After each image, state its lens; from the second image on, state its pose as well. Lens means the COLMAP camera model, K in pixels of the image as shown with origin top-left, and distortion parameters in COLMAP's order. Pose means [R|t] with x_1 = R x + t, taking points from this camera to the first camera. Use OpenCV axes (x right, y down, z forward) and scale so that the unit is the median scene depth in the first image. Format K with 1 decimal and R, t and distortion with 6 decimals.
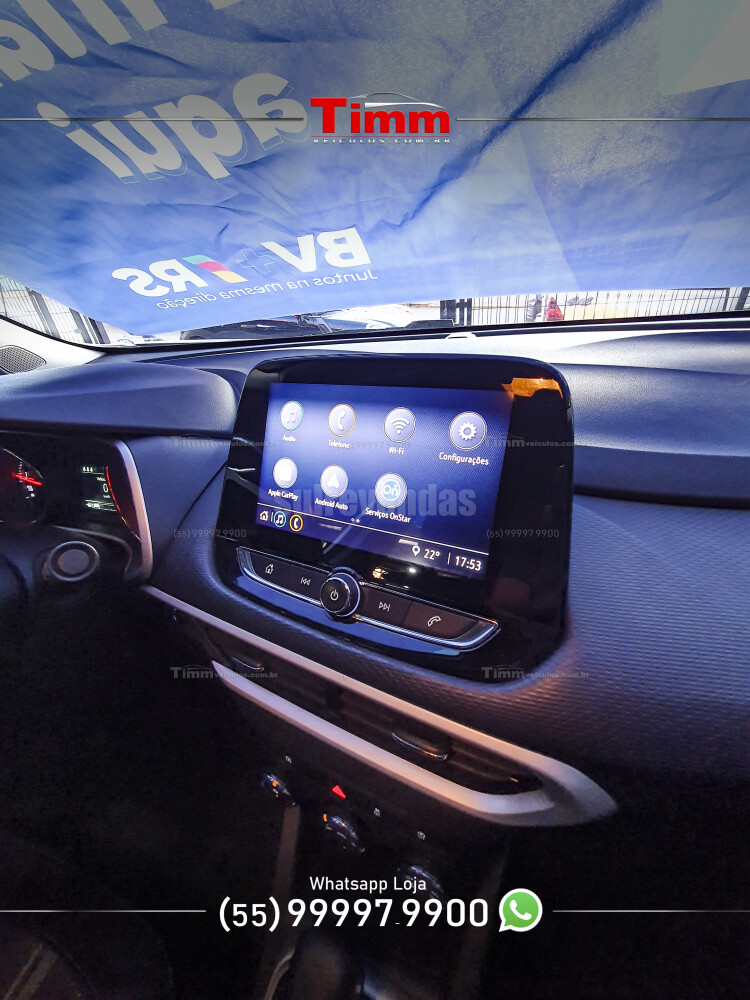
lens RADIAL K [[396.6, 0, 378.3], [0, 396.6, 499.3], [0, 0, 1]] dist [0.002145, 0.000407]
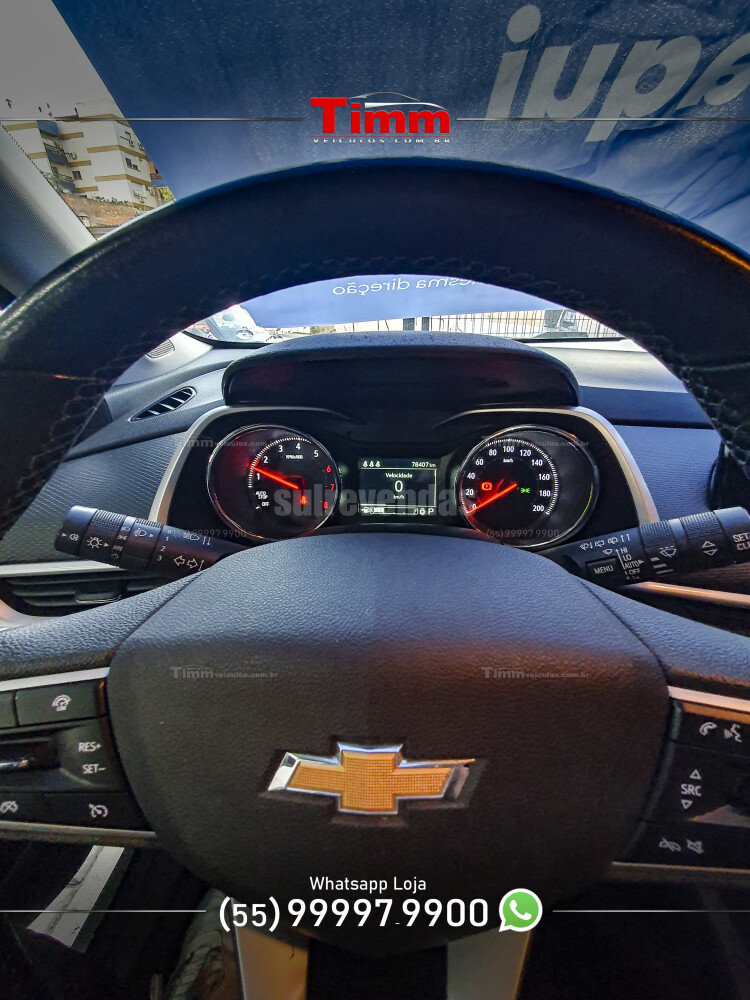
lens RADIAL K [[395.0, 0, 379.6], [0, 395.0, 502.6], [0, 0, 1]] dist [-0.002759, -0.001000]
pose [[0.965234, -0.042330, 0.257936, -1.138627], [0.065124, 0.994627, -0.080473, 0.080562], [-0.253143, 0.094473, 0.962805, 0.306872]]
